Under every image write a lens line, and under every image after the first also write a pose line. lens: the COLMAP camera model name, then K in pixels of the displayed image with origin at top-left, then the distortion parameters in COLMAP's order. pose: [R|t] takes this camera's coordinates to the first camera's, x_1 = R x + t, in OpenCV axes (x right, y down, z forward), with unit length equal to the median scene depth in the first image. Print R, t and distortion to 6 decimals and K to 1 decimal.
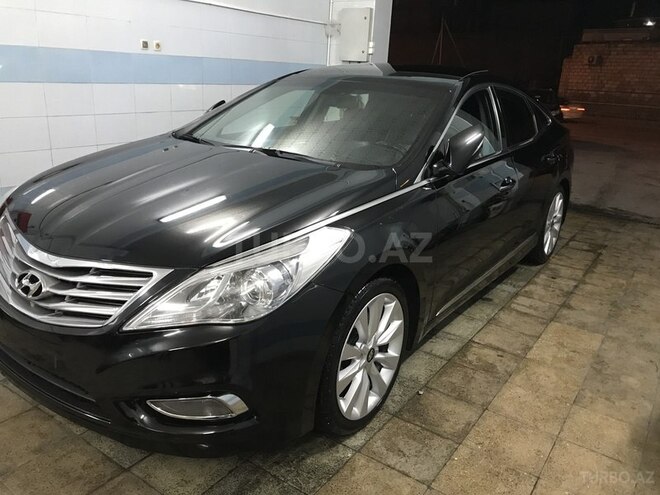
lens RADIAL K [[537.9, 0, 330.0], [0, 537.9, 247.5], [0, 0, 1]] dist [0.012970, -0.002052]
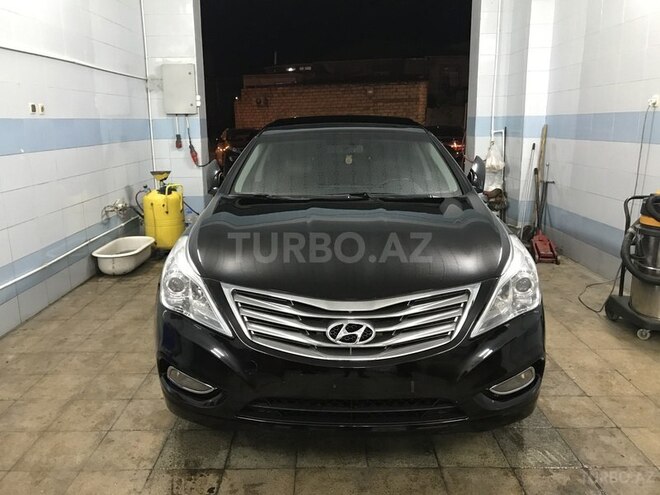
lens RADIAL K [[537.9, 0, 330.0], [0, 537.9, 247.5], [0, 0, 1]] dist [0.012970, -0.002052]
pose [[0.830306, -0.179369, 0.527653, -0.428139], [0.217902, 0.975907, -0.011140, -0.036678], [-0.512943, 0.124227, 0.849387, 0.026807]]
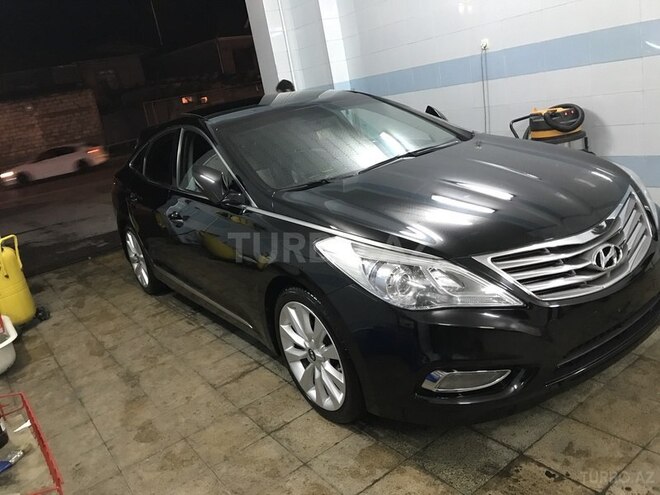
lens RADIAL K [[526.0, 0, 330.0], [0, 526.0, 247.5], [0, 0, 1]] dist [-0.000230, -0.002749]
pose [[0.333400, -0.377976, 0.863700, -0.627316], [0.468166, 0.861556, 0.196320, -0.158847], [-0.818331, 0.338902, 0.464199, 0.358701]]
